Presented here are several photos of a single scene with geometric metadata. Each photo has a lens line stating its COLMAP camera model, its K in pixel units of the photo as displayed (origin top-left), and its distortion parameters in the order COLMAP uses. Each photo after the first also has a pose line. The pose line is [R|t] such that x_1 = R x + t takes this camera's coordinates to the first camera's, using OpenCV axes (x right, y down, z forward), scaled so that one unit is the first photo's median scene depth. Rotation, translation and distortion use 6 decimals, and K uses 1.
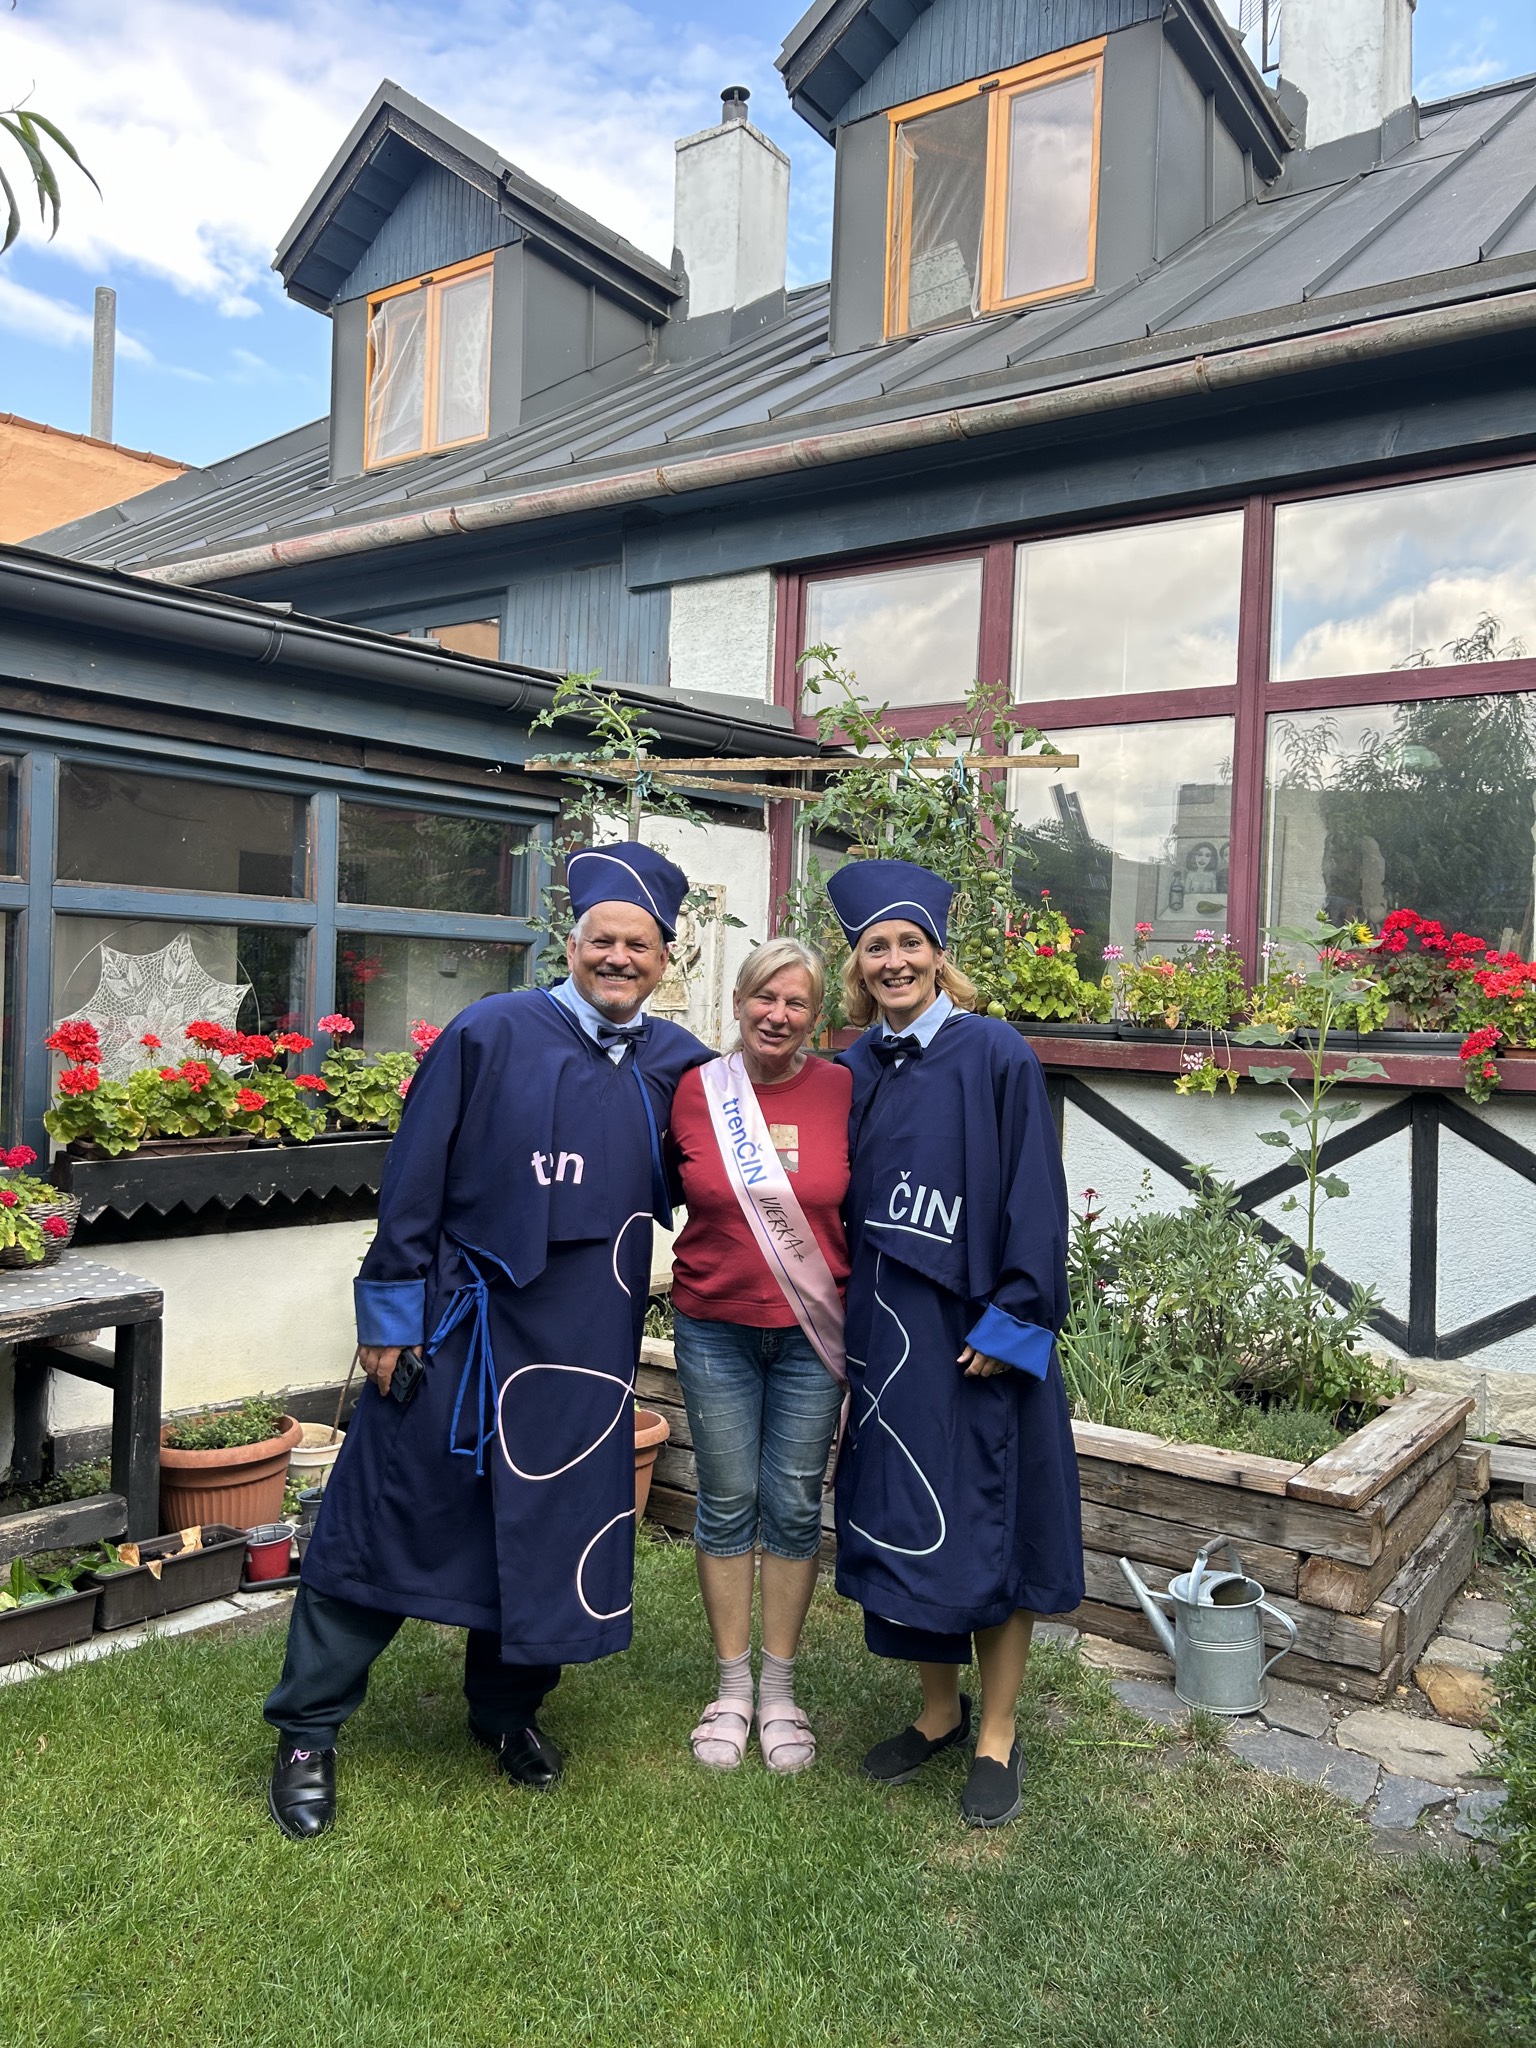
lens RADIAL K [[1553.4, 0, 801.4], [0, 1553.4, 1017.5], [0, 0, 1]] dist [0.028048, -0.015332]
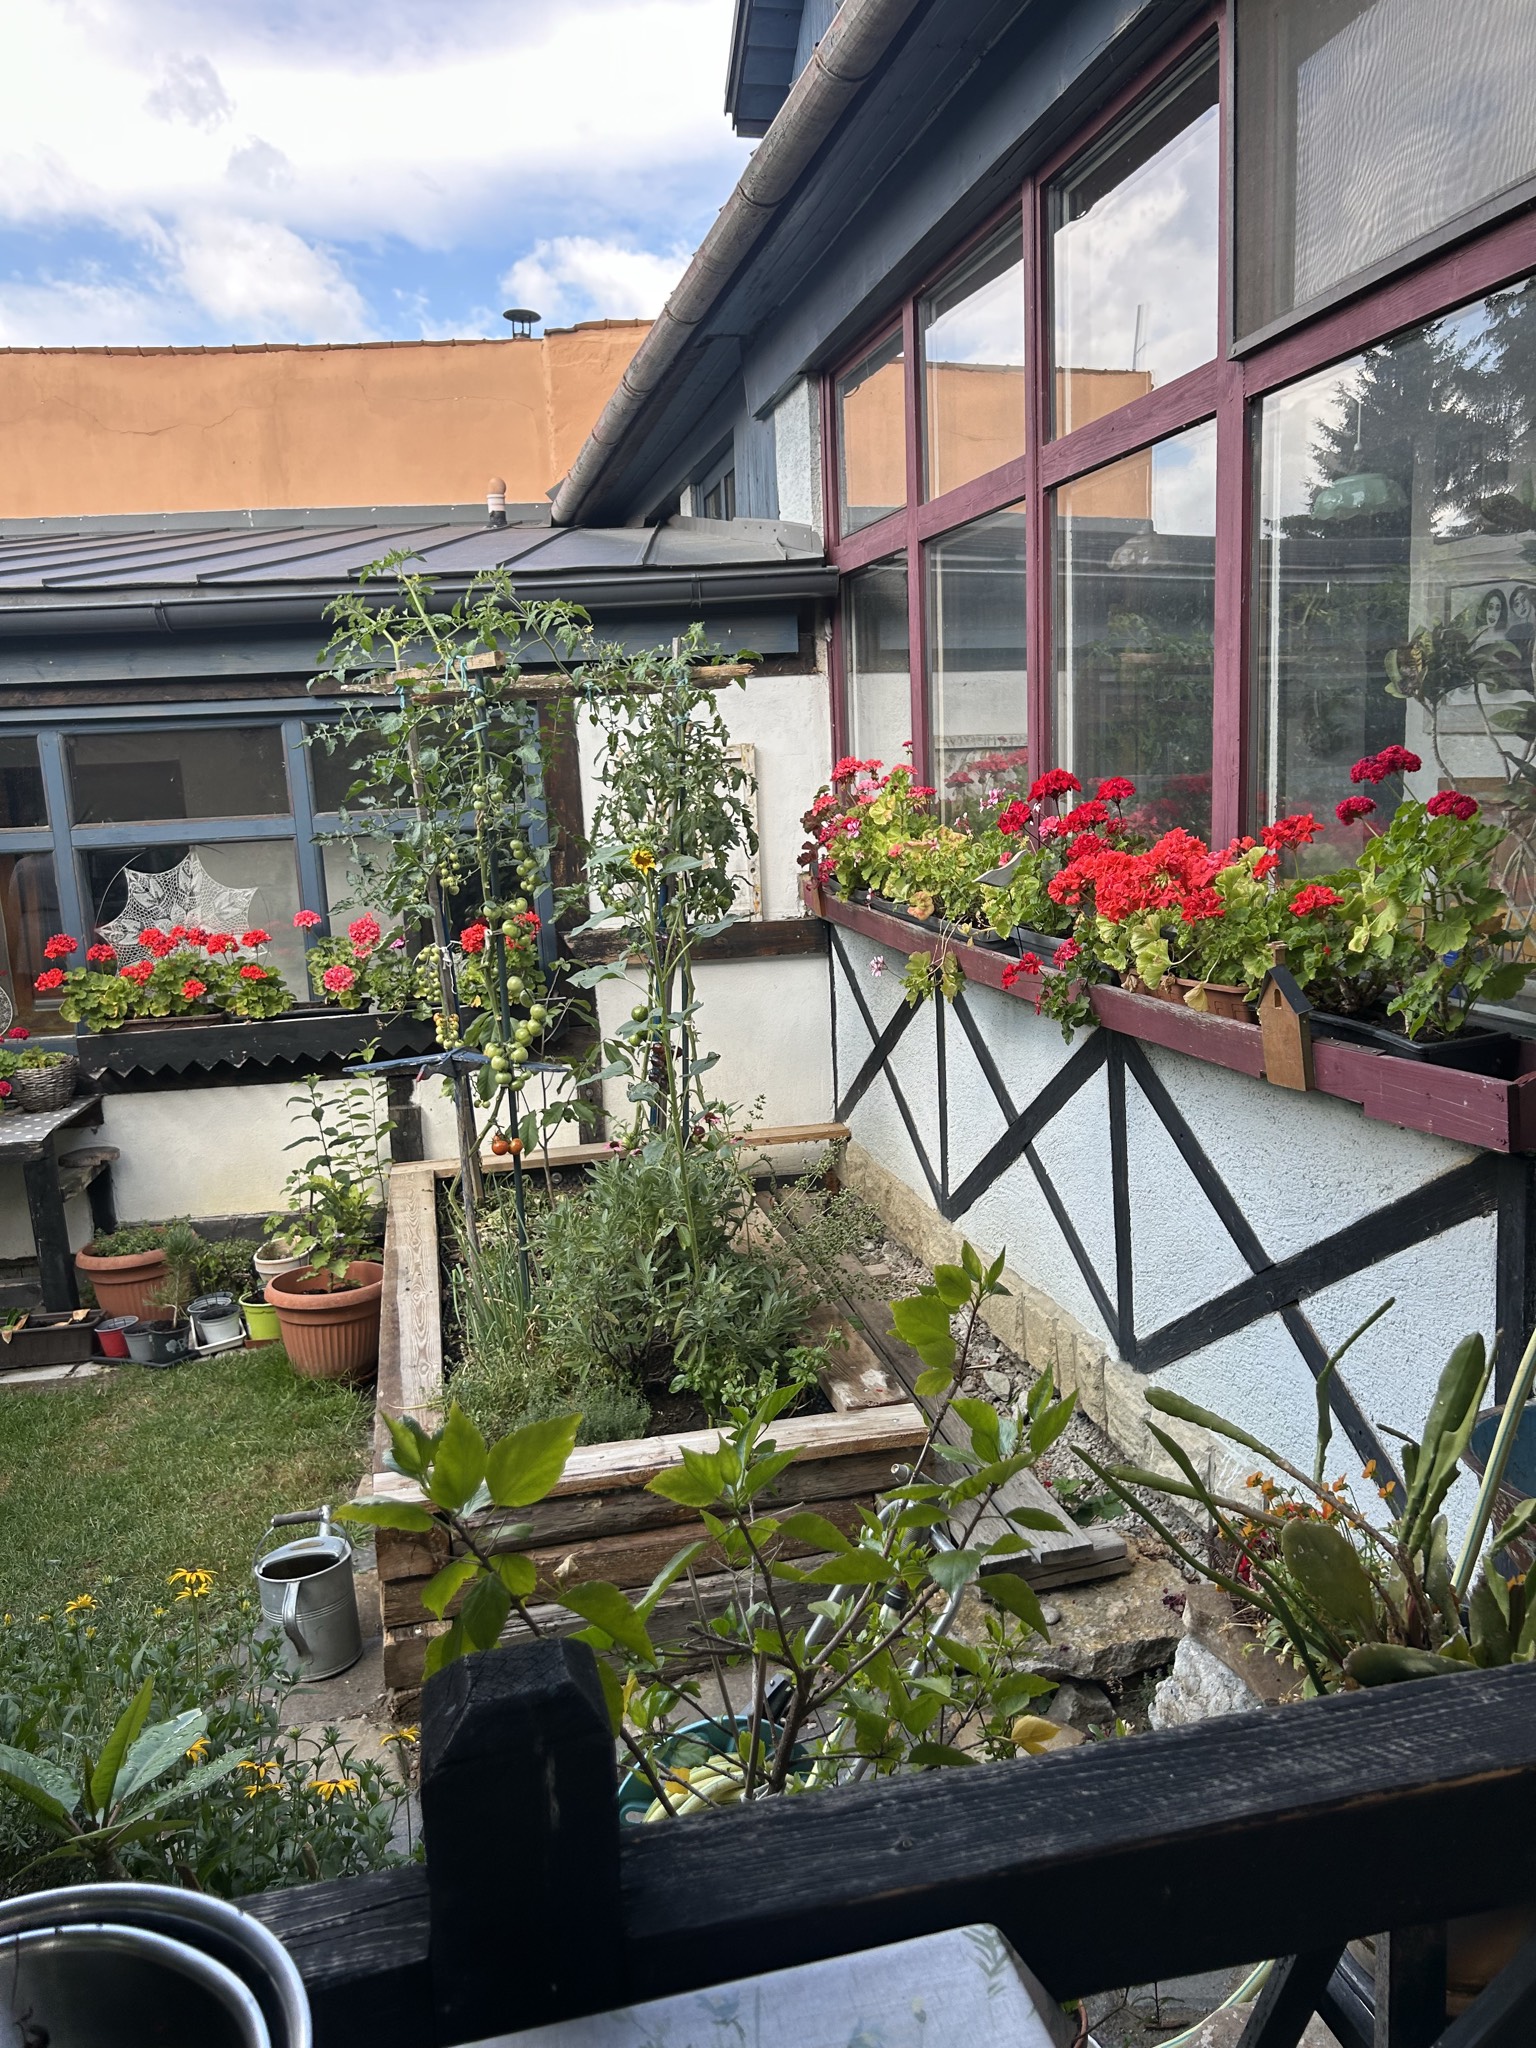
lens RADIAL K [[1553.4, 0, 801.4], [0, 1553.4, 1017.5], [0, 0, 1]] dist [0.028048, -0.015332]
pose [[0.715589, 0.055173, -0.696339, 0.868319], [0.065926, 0.987092, 0.145958, -0.075255], [0.695404, -0.150353, 0.702715, 0.438319]]
